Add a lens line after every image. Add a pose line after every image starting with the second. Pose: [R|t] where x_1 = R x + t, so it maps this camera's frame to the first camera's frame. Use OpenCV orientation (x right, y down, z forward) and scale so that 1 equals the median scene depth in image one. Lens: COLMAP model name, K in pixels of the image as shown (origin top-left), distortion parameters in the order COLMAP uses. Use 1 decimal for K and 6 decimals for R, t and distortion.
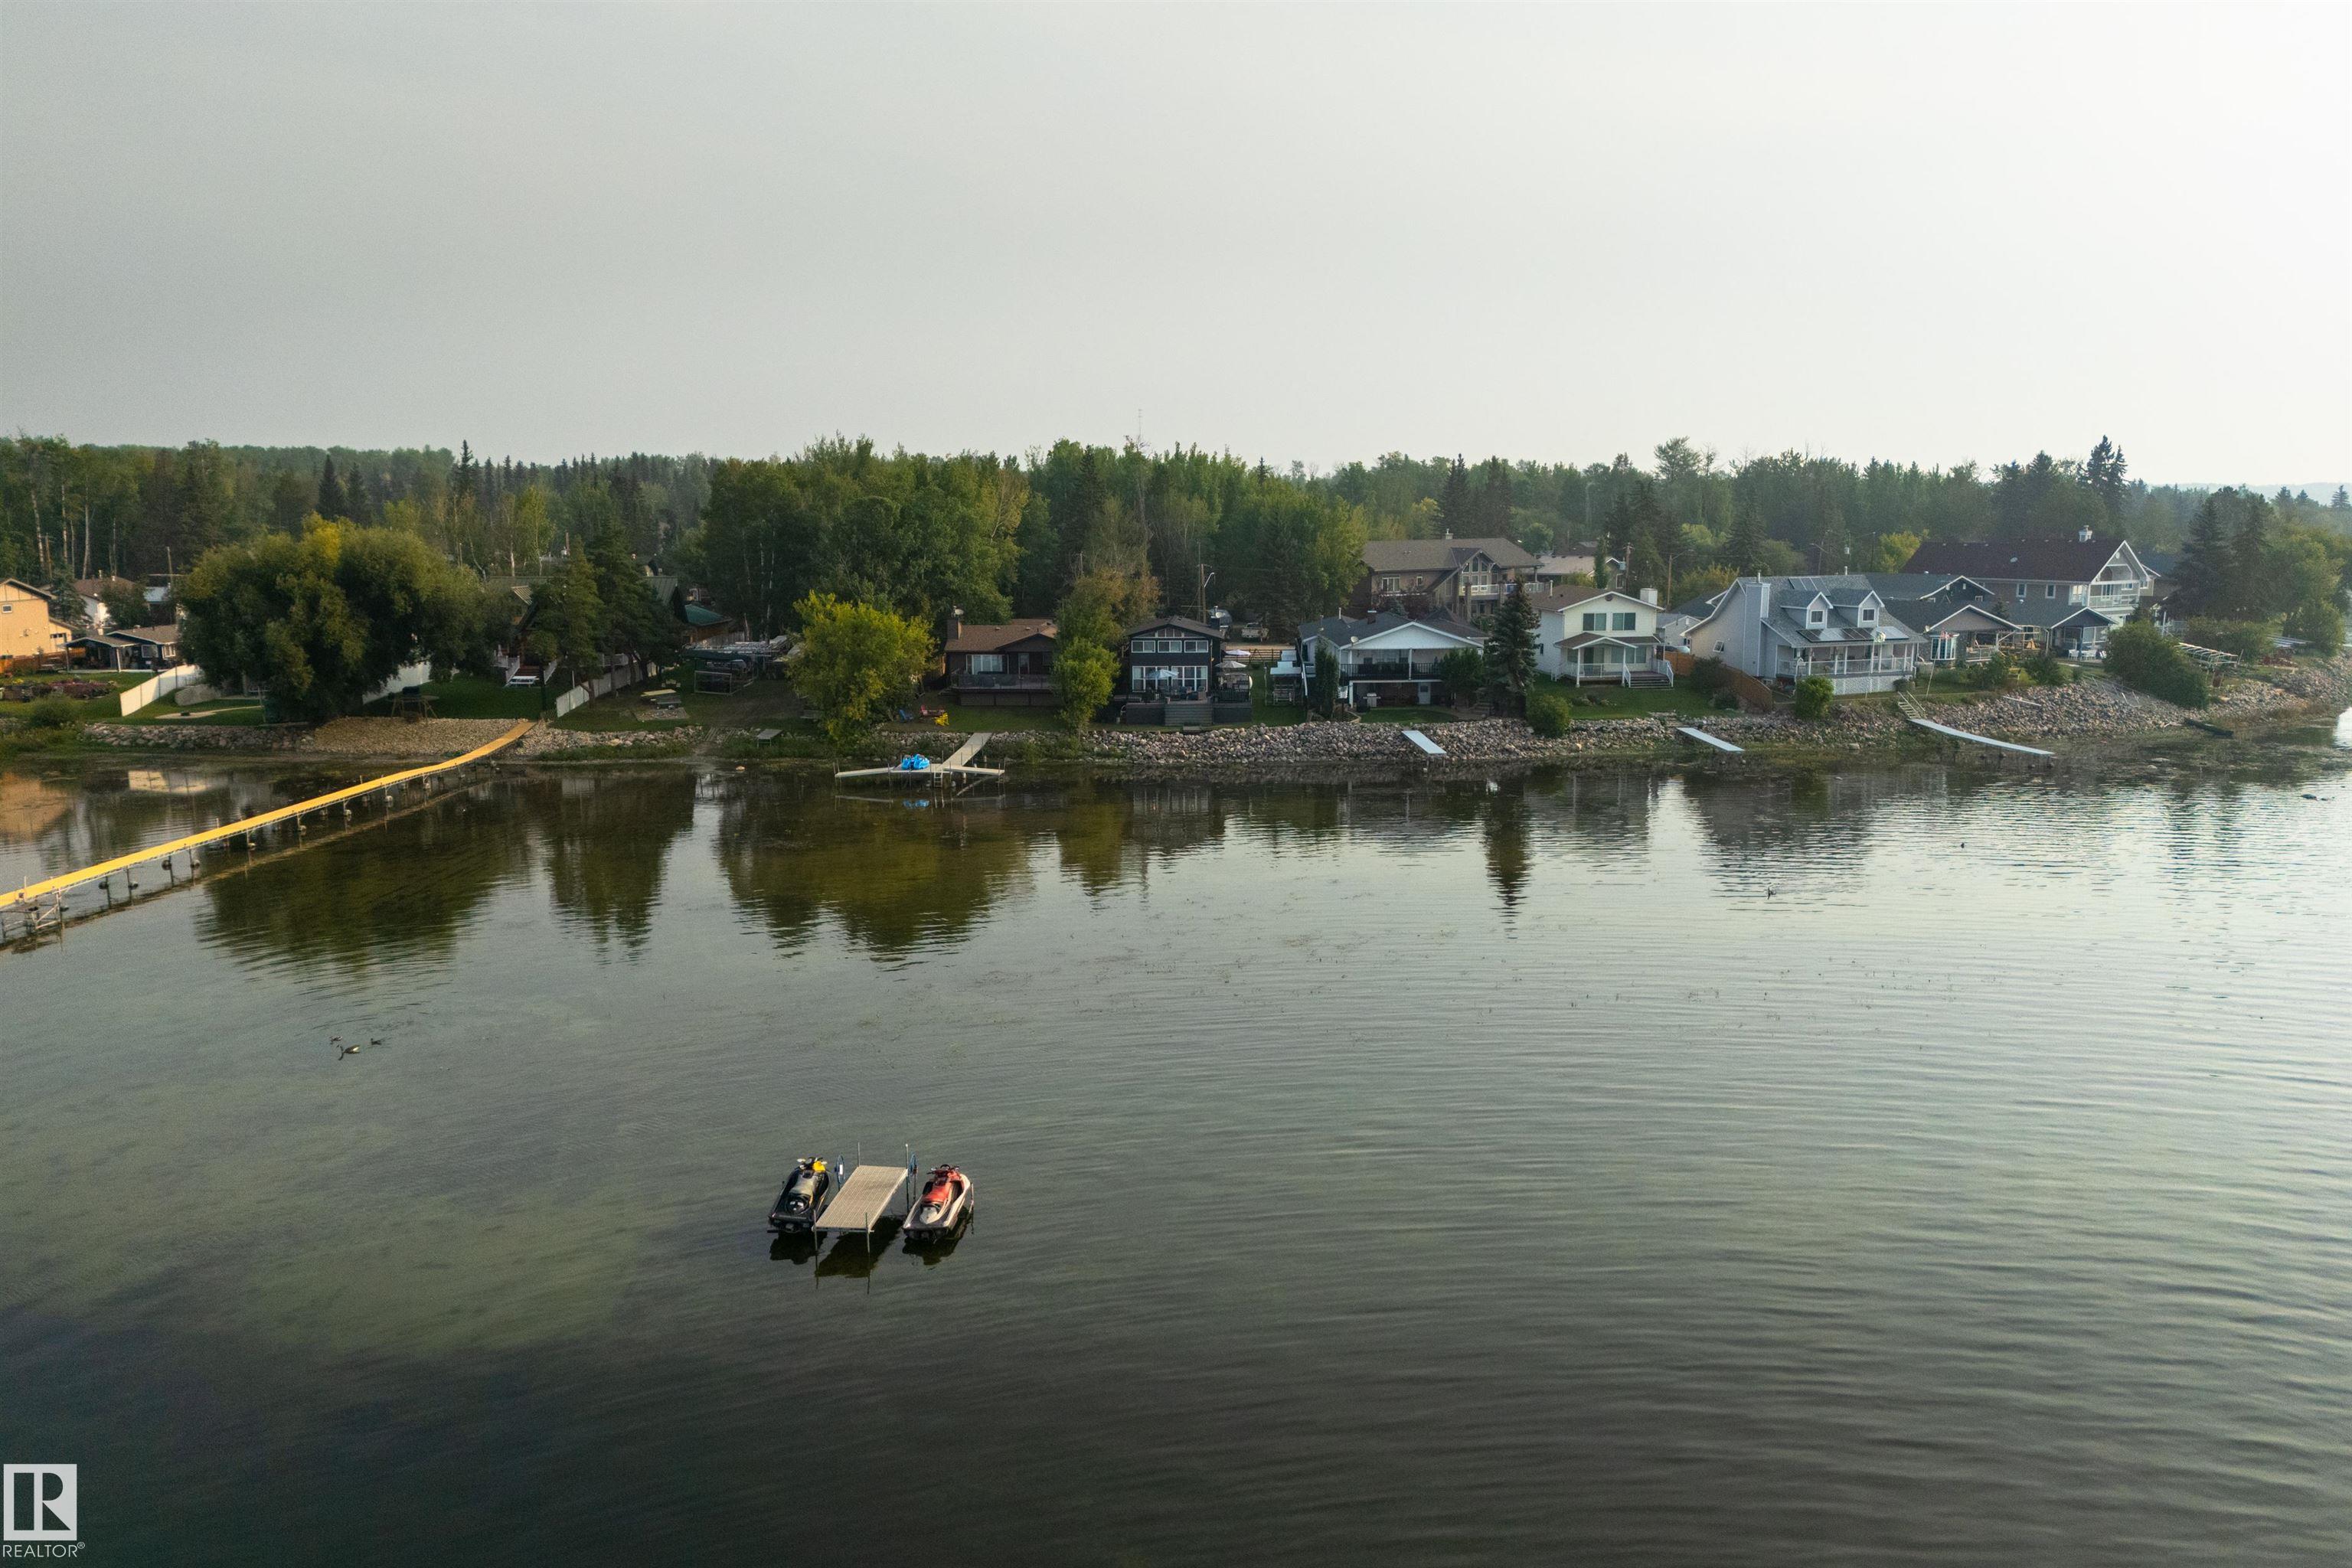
lens RADIAL K [[1695.7, 0, 1201.3], [0, 1695.7, 864.8], [0, 0, 1]] dist [0.114834, -0.228113]
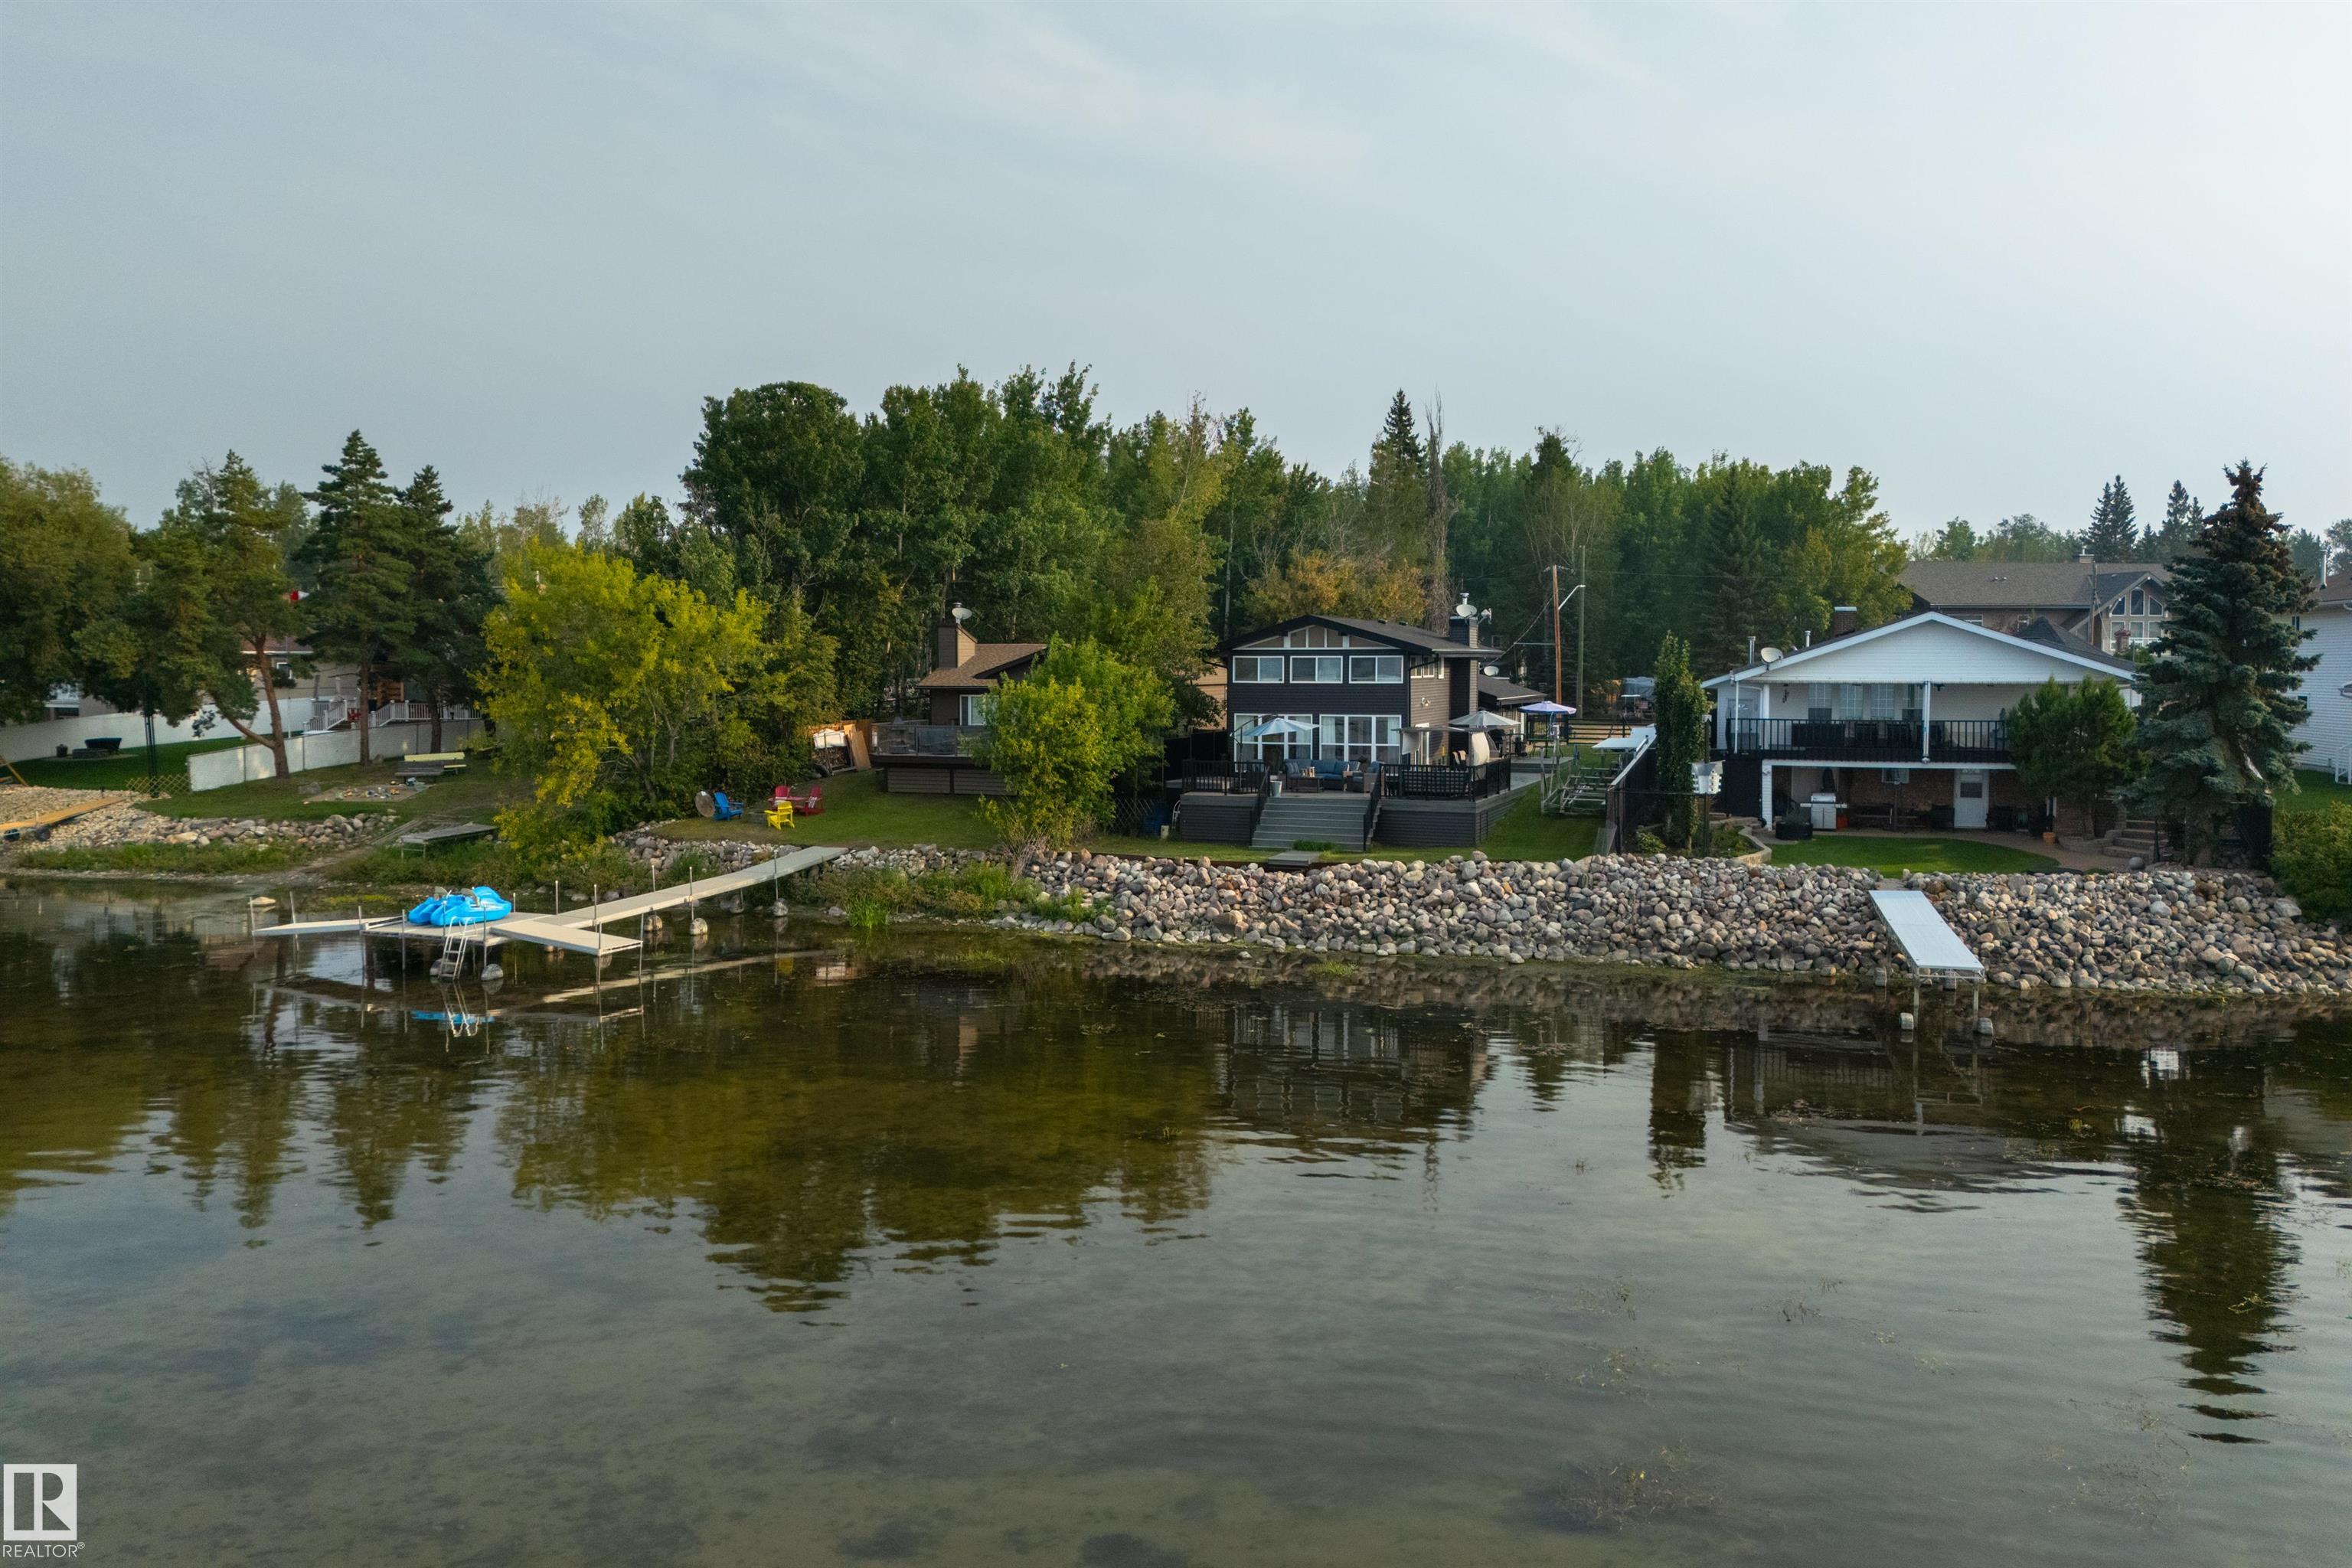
lens RADIAL K [[1750.1, 0, 1185.4], [0, 1750.1, 756.6], [0, 0, 1]] dist [0.044978, -0.097654]
pose [[0.939766, 0.022956, -0.341046, 0.104194], [-0.072570, 0.988397, -0.133438, -0.045675], [0.334026, 0.150150, 0.930528, 0.589718]]
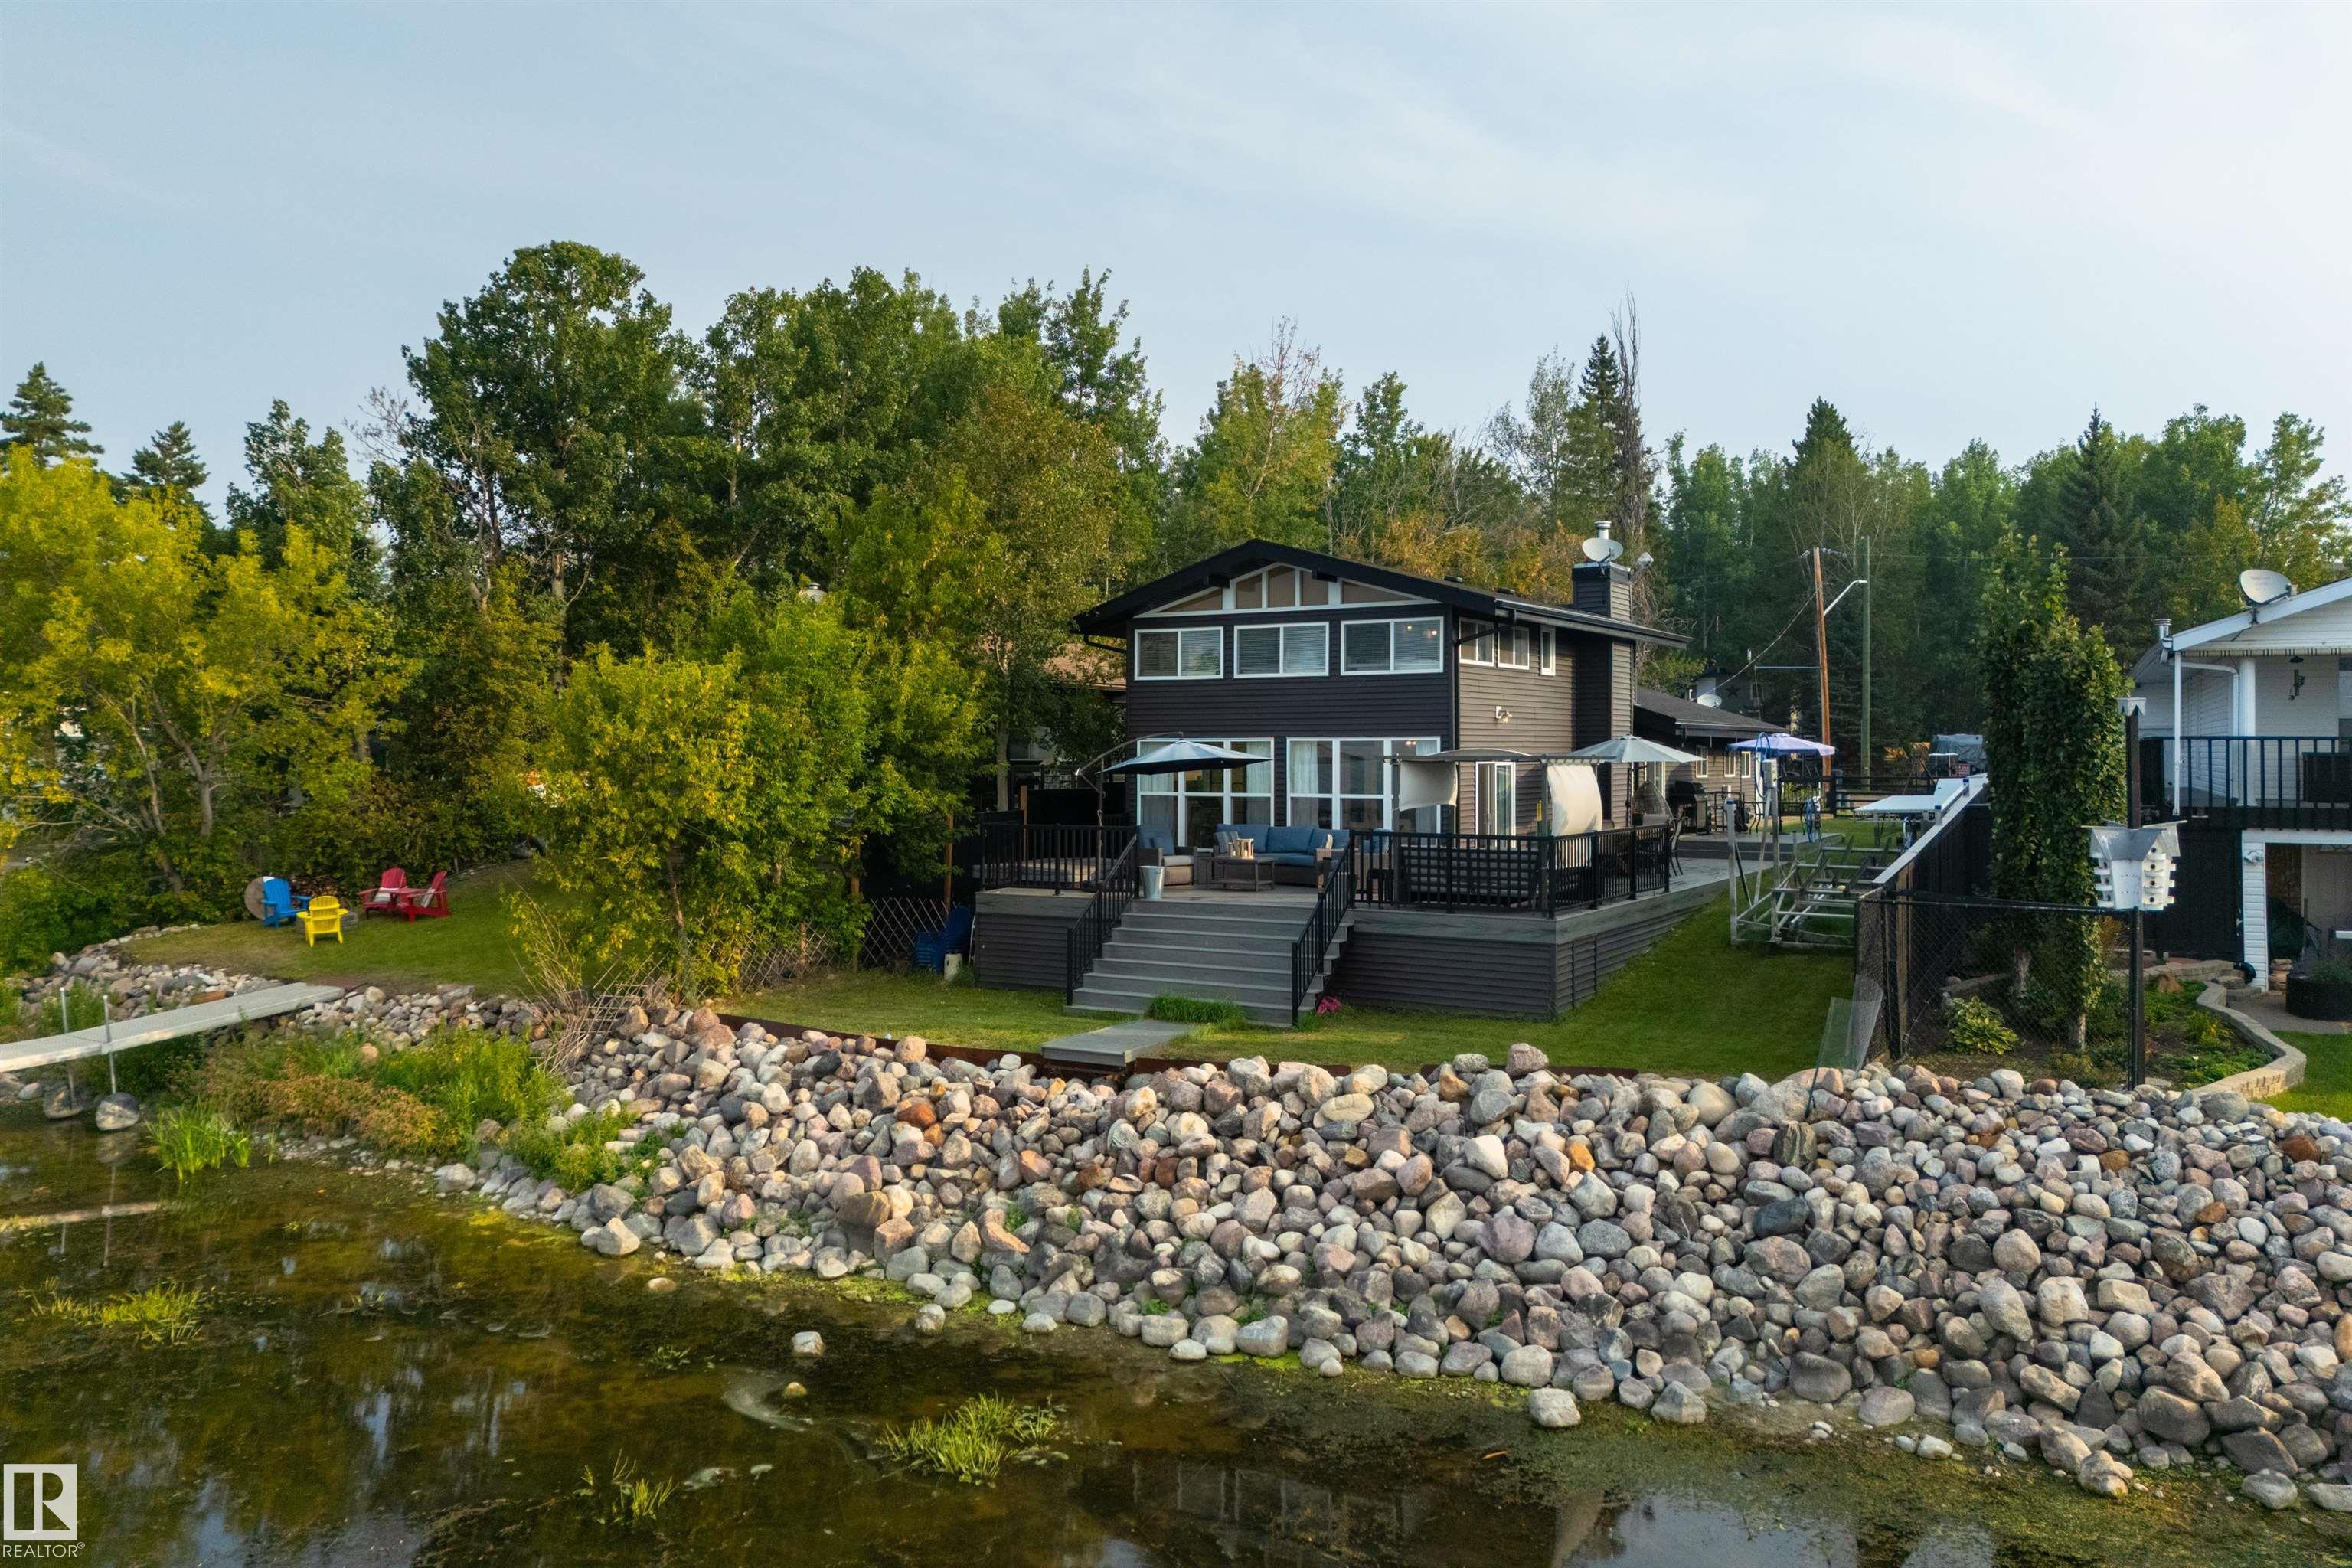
lens RADIAL K [[1766.6, 0, 1184.6], [0, 1766.6, 726.6], [0, 0, 1]] dist [0.029144, -0.058481]
pose [[0.872840, -0.002837, -0.487998, 0.084184], [-0.101117, 0.977230, -0.186541, -0.076029], [0.477416, 0.212166, 0.852678, 0.815779]]
